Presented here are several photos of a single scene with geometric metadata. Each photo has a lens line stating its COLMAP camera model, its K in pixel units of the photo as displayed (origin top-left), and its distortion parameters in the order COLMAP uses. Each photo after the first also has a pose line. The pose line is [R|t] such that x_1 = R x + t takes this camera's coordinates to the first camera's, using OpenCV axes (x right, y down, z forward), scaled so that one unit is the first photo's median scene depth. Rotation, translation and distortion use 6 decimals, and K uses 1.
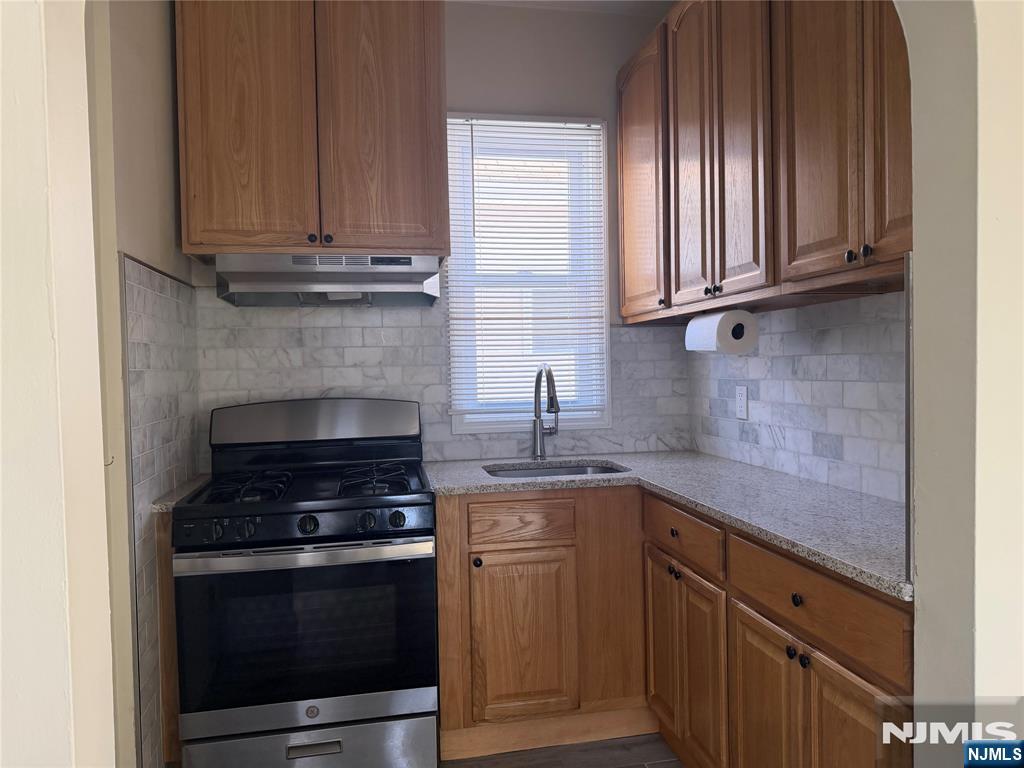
lens RADIAL K [[700.2, 0, 495.0], [0, 700.2, 384.9], [0, 0, 1]] dist [0.054276, -0.000756]
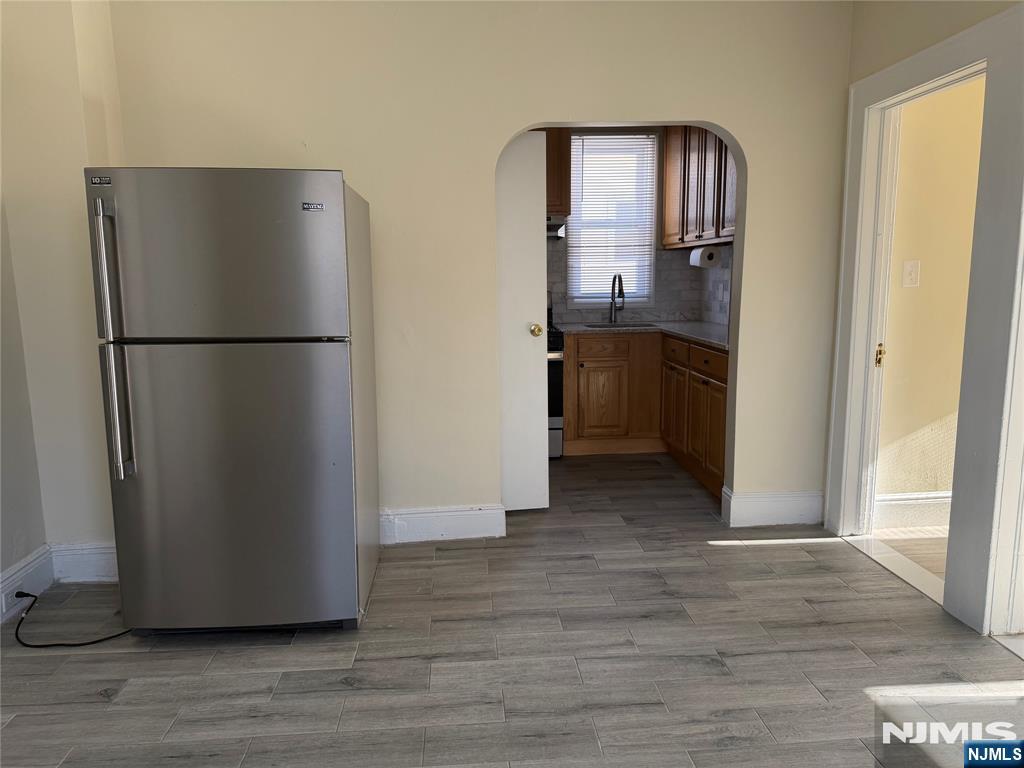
lens RADIAL K [[700.2, 0, 495.0], [0, 700.2, 384.9], [0, 0, 1]] dist [0.054276, -0.000756]
pose [[0.993438, 0.024259, -0.111771, -0.040733], [-0.008834, 0.990603, 0.136482, 0.017760], [0.114032, -0.134599, 0.984317, -0.987366]]
